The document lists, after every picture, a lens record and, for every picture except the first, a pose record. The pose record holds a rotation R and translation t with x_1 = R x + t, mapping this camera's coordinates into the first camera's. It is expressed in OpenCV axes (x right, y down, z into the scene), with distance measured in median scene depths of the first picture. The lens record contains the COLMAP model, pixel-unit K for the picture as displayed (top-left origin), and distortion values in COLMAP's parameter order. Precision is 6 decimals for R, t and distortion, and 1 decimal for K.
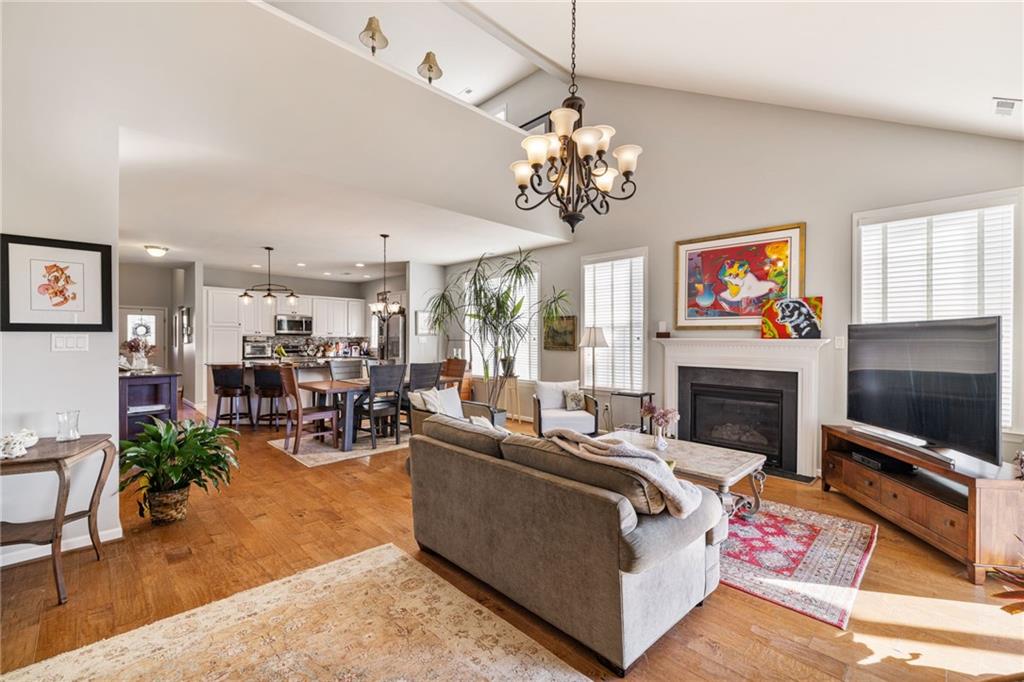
lens RADIAL K [[432.8, 0, 512.2], [0, 432.8, 340.3], [0, 0, 1]] dist [0.000589, 0.000380]
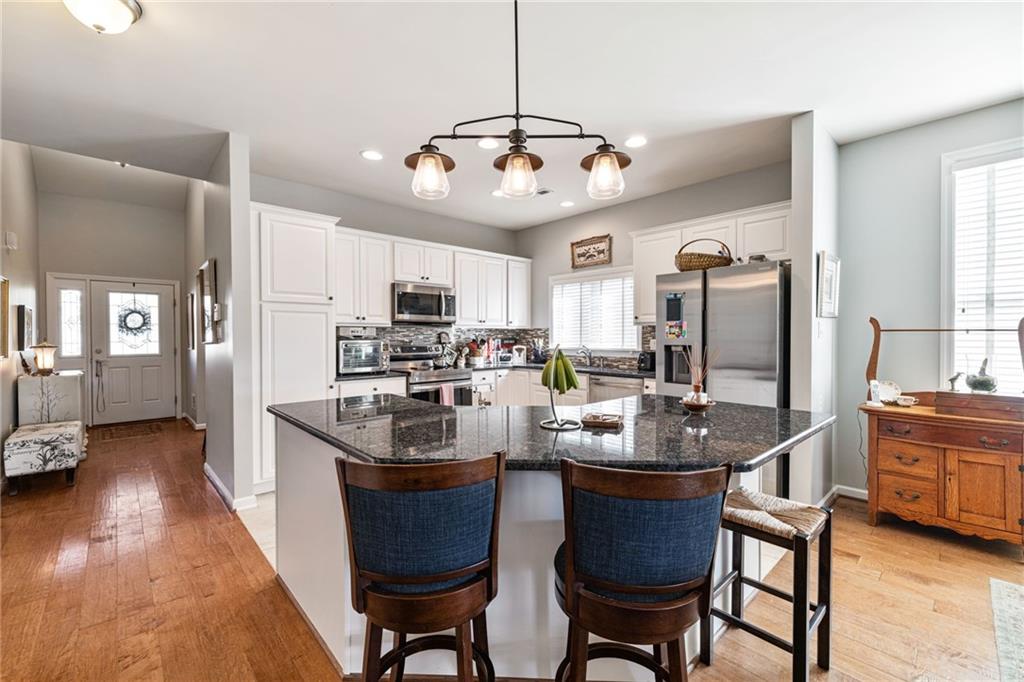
lens RADIAL K [[429.1, 0, 512.0], [0, 429.1, 341.0], [0, 0, 1]] dist [0.001087, 0.000341]
pose [[0.999294, -0.006480, -0.037008, -0.730080], [0.006879, 0.999920, 0.010661, 0.003862], [0.036935, -0.010908, 0.999258, 0.975883]]
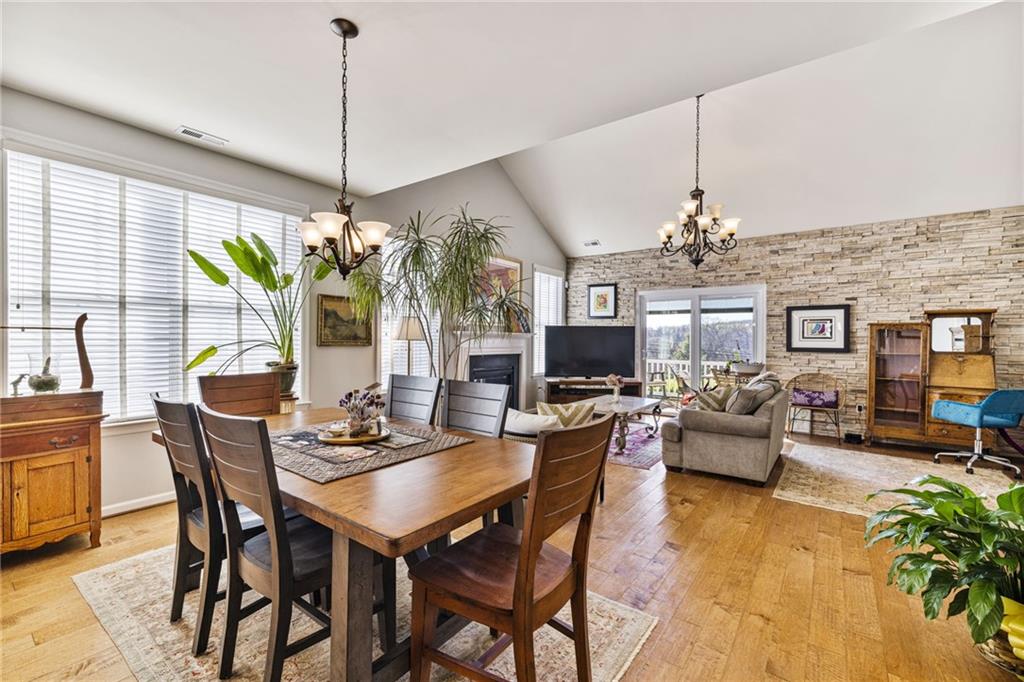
lens RADIAL K [[432.8, 0, 512.2], [0, 432.8, 340.3], [0, 0, 1]] dist [0.000589, 0.000380]
pose [[-0.149226, -0.010033, 0.988752, -0.760702], [-0.004245, 0.999946, 0.009506, 0.007054], [-0.988794, -0.002778, -0.149260, 1.052905]]
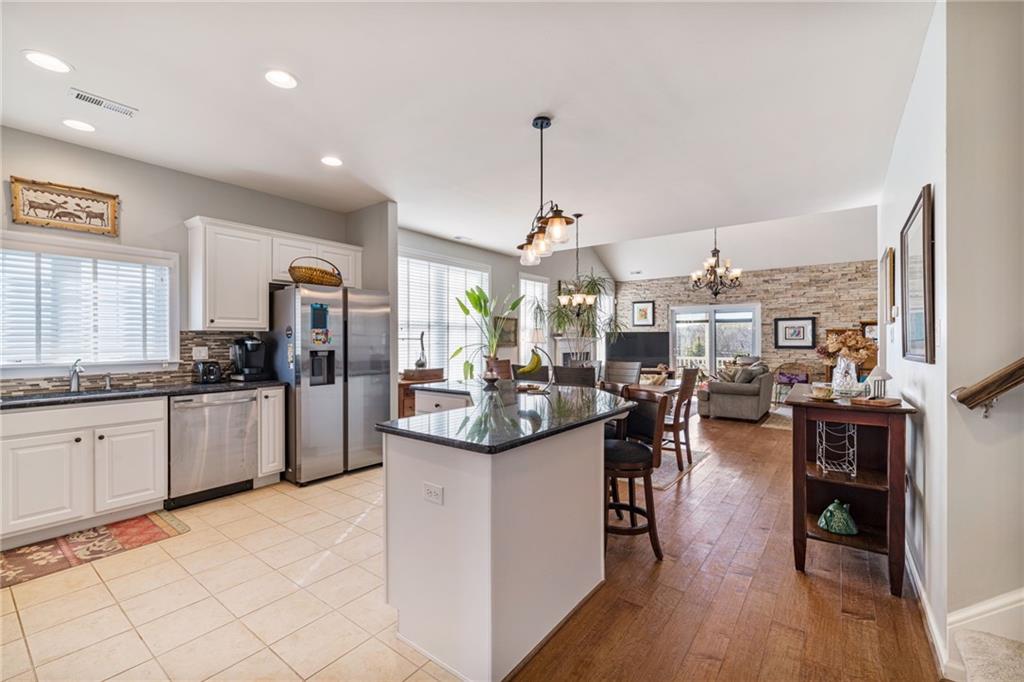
lens RADIAL K [[432.8, 0, 512.2], [0, 432.8, 340.3], [0, 0, 1]] dist [0.000589, 0.000380]
pose [[-0.140206, -0.003865, 0.990115, -1.288795], [0.004785, 0.999978, 0.004581, -0.000384], [-0.990111, 0.005380, -0.140185, 1.433007]]
